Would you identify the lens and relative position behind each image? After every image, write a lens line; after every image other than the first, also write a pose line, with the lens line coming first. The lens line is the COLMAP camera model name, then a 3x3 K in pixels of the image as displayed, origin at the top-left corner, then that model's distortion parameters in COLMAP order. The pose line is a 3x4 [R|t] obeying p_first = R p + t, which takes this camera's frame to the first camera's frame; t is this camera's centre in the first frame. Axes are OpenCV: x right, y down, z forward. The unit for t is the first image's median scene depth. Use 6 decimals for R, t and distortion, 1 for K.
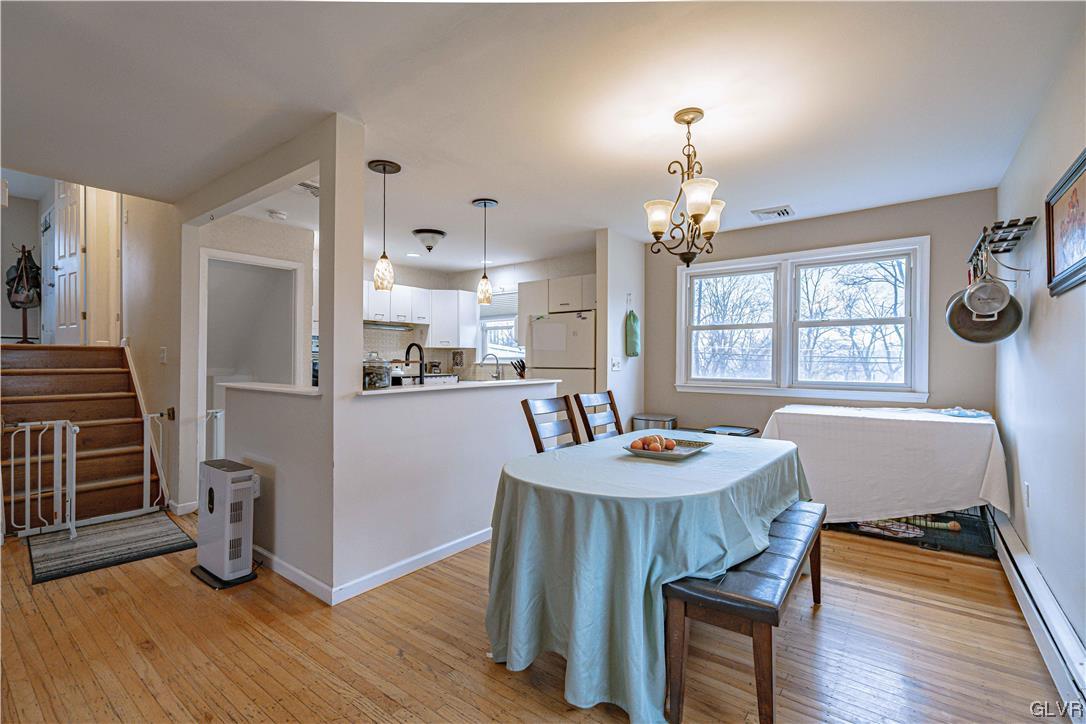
lens RADIAL K [[488.5, 0, 538.0], [0, 488.5, 364.5], [0, 0, 1]] dist [-0.001577, 0.000462]
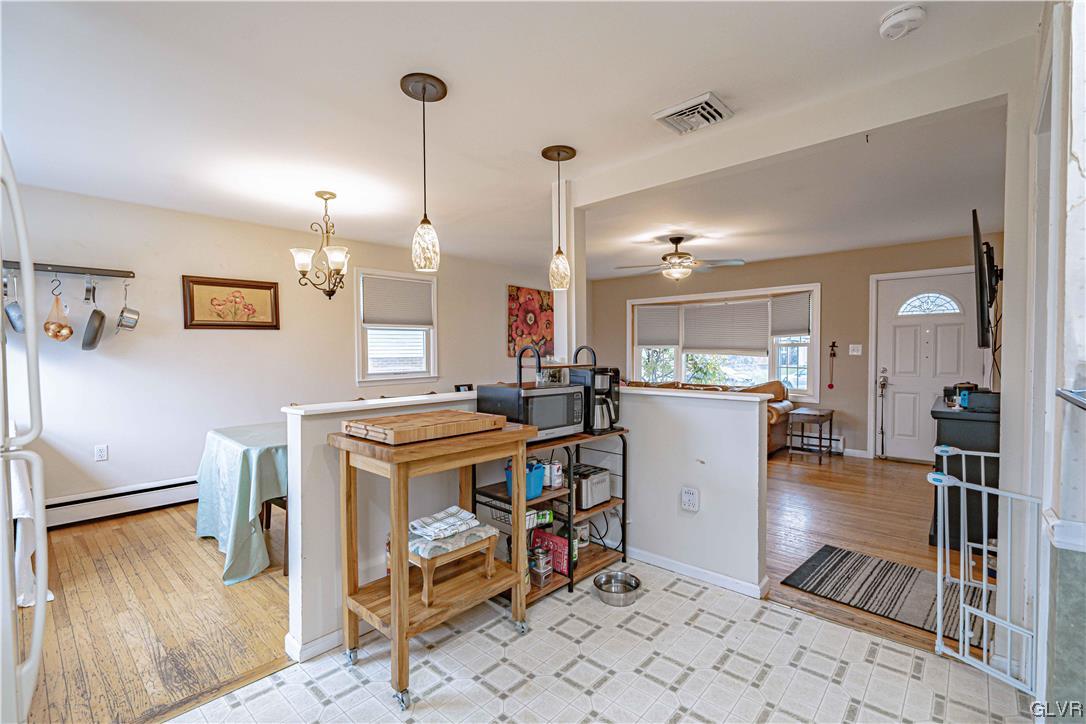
lens RADIAL K [[488.5, 0, 538.0], [0, 488.5, 364.5], [0, 0, 1]] dist [-0.001577, 0.000462]
pose [[-0.996290, -0.000486, 0.086062, -0.327273], [0.002960, 0.999199, 0.039907, -0.042883], [-0.086012, 0.040014, -0.995490, 1.776372]]
